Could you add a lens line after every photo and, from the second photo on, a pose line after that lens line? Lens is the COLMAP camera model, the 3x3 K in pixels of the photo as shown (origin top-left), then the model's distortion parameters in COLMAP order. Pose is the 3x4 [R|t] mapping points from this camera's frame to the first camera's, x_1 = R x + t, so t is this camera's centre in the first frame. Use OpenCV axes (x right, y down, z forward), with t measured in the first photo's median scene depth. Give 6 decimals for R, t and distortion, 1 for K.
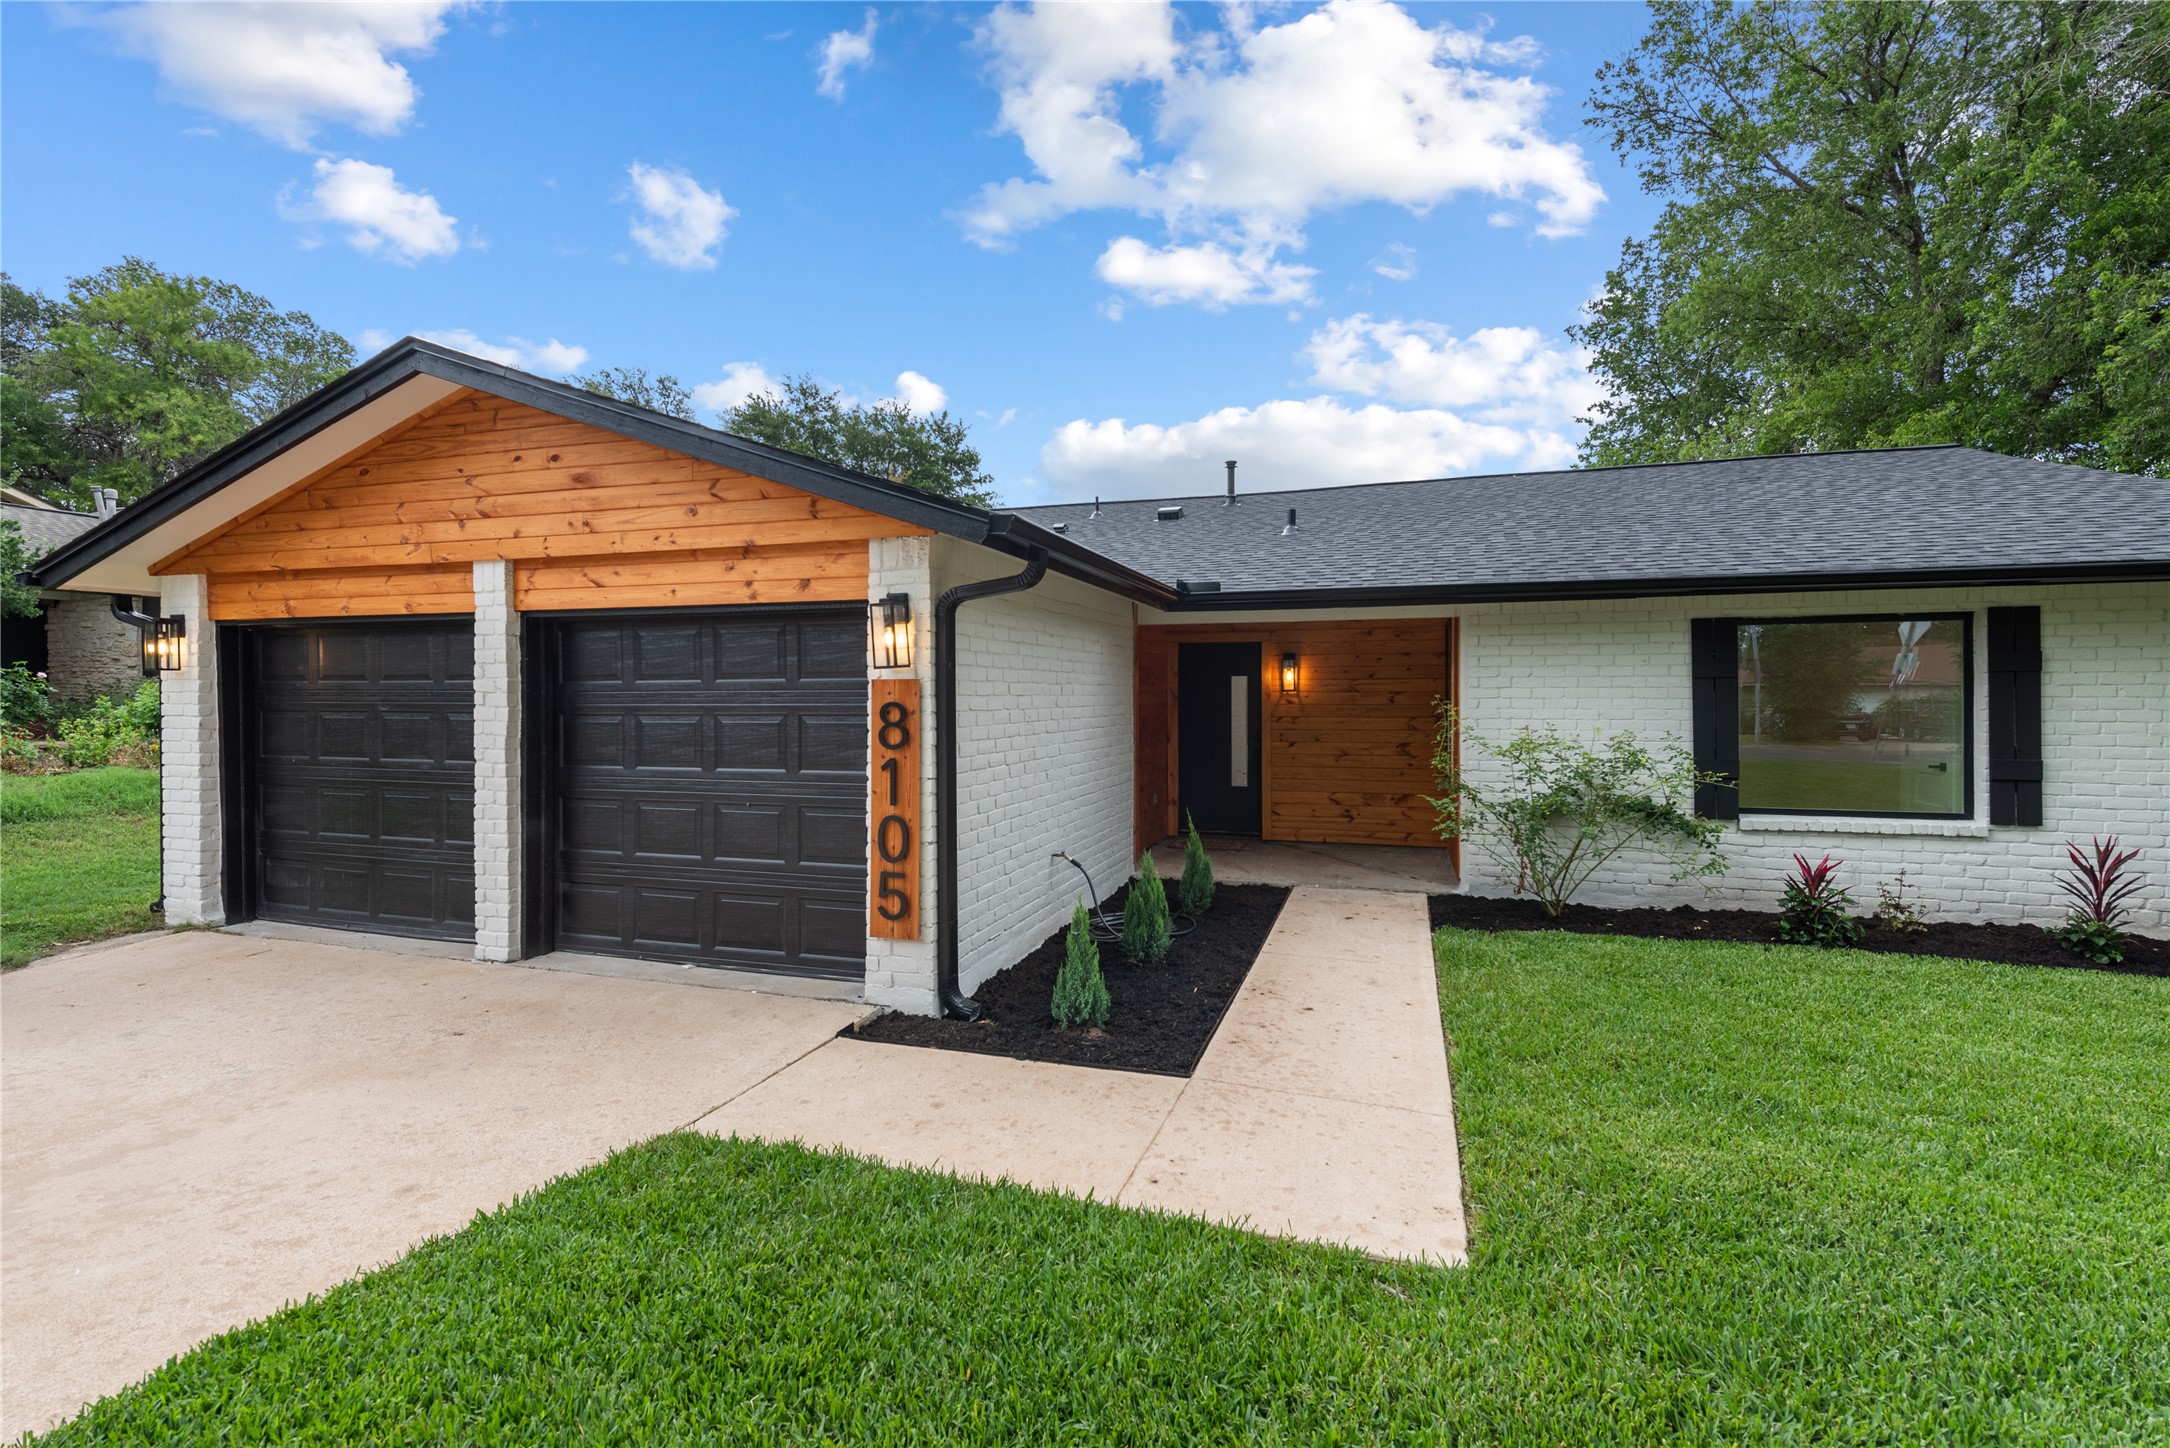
lens RADIAL K [[947.6, 0, 1088.8], [0, 947.6, 703.1], [0, 0, 1]] dist [0.005558, -0.002822]
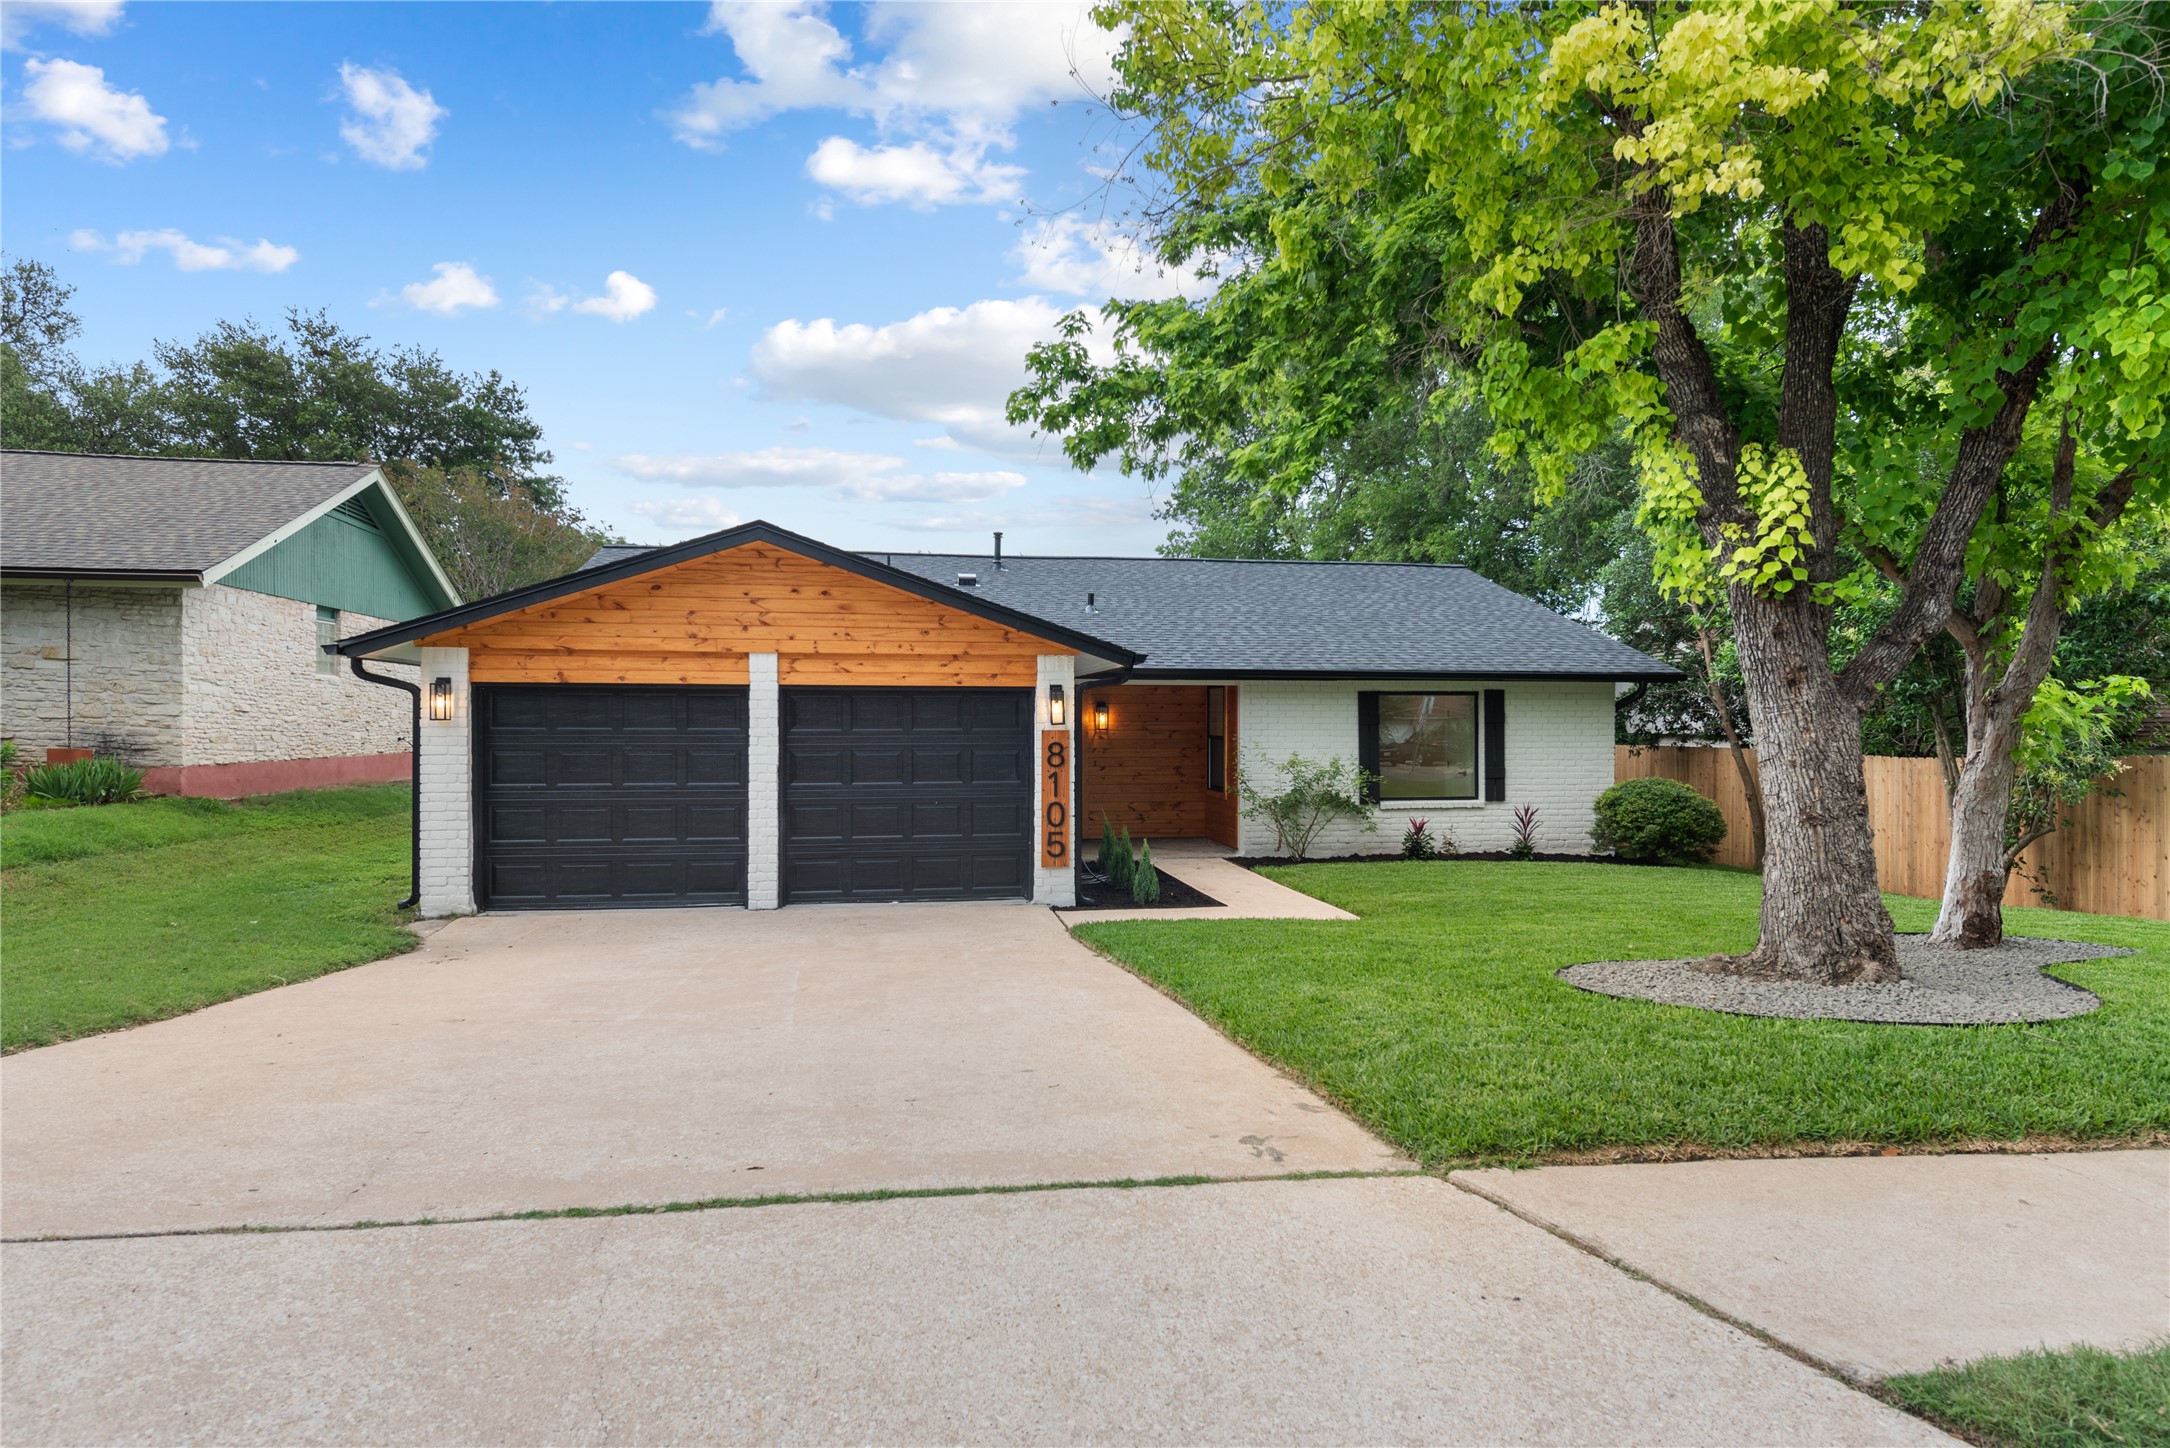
lens RADIAL K [[1274.0, 0, 1090.4], [0, 1274.0, 723.4], [0, 0, 1]] dist [0.005159, 0.000032]
pose [[0.890975, 0.001259, 0.454050, -1.060129], [0.000867, 0.999990, -0.004473, -0.022839], [-0.454051, 0.004379, 0.890965, -1.062265]]
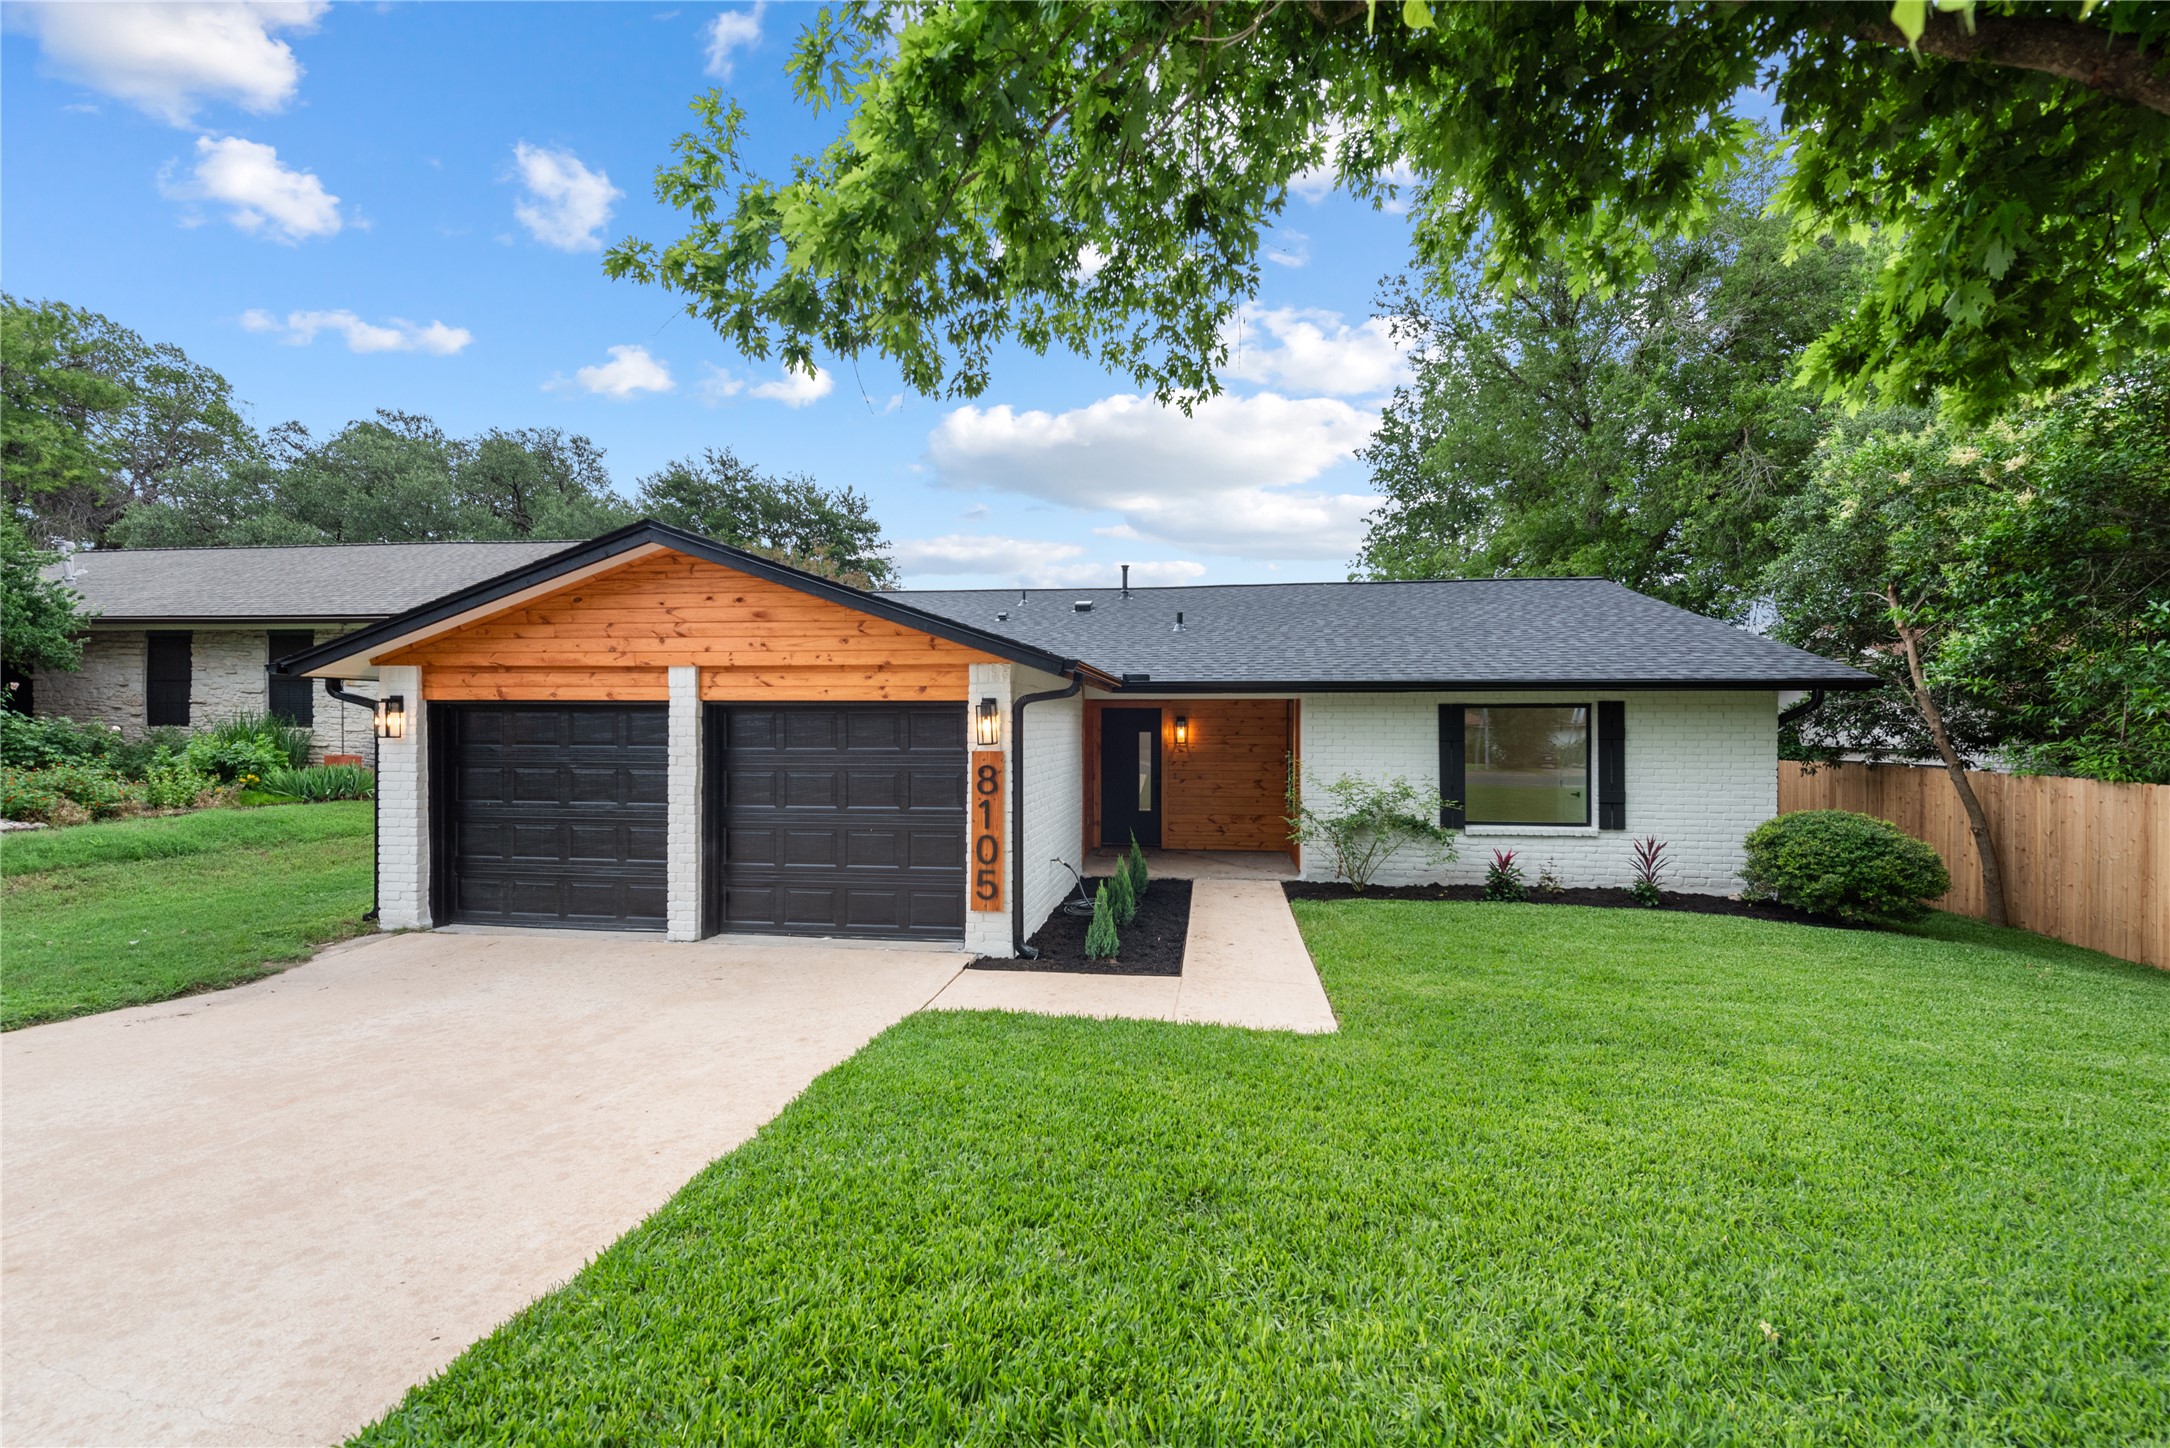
lens RADIAL K [[852.4, 0, 1092.9], [0, 852.4, 730.0], [0, 0, 1]] dist [0.008014, -0.001993]
pose [[0.984818, 0.002450, 0.173573, -0.228990], [-0.001856, 0.999992, -0.003589, -0.046151], [-0.173581, 0.003212, 0.984814, -0.383267]]
